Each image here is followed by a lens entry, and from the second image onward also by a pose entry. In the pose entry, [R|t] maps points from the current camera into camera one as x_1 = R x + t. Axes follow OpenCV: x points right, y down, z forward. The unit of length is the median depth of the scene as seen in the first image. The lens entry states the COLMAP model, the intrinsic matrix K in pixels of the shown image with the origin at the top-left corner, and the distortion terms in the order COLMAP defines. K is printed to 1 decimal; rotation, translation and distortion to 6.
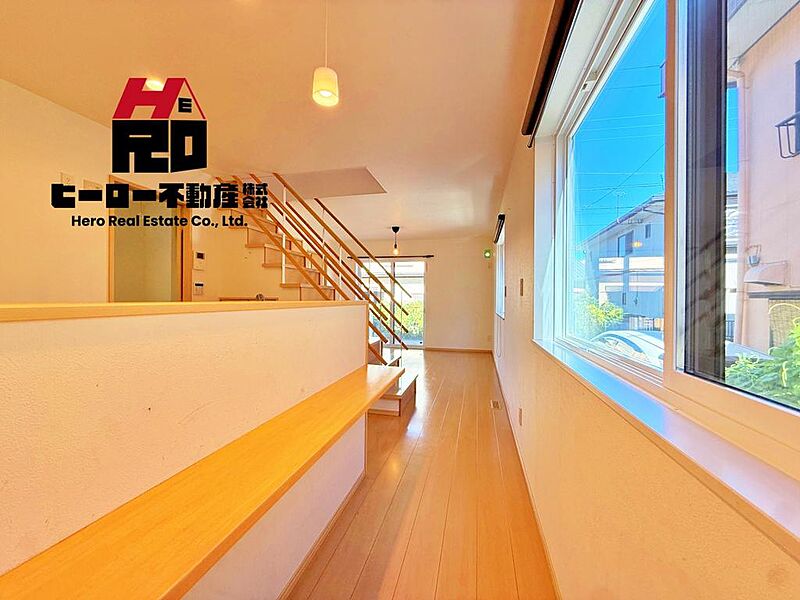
lens RADIAL K [[319.5, 0, 397.8], [0, 319.5, 298.4], [0, 0, 1]] dist [-0.001538, -0.000041]
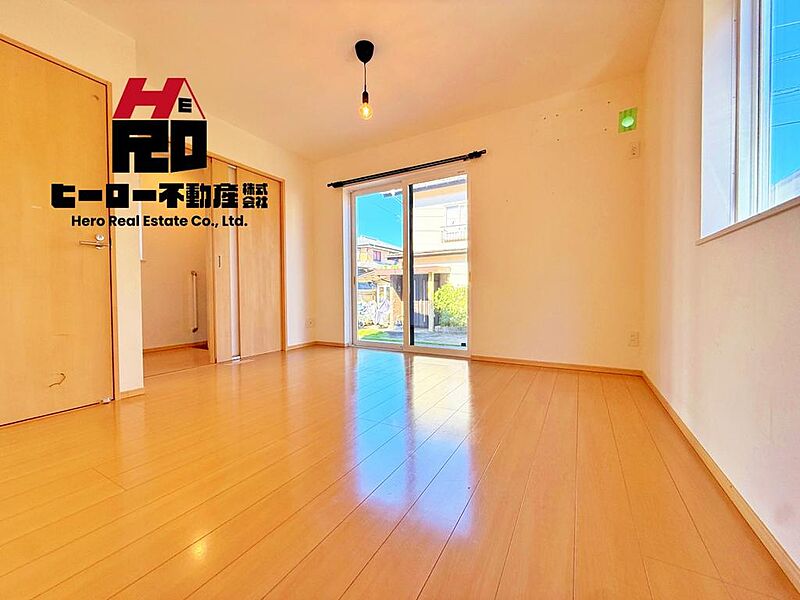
lens RADIAL K [[319.5, 0, 397.8], [0, 319.5, 298.4], [0, 0, 1]] dist [-0.001538, -0.000041]
pose [[0.964068, -0.012602, -0.265358, 0.113150], [0.017215, 0.999738, 0.015068, 0.064474], [0.265098, -0.019095, 0.964032, 0.552487]]
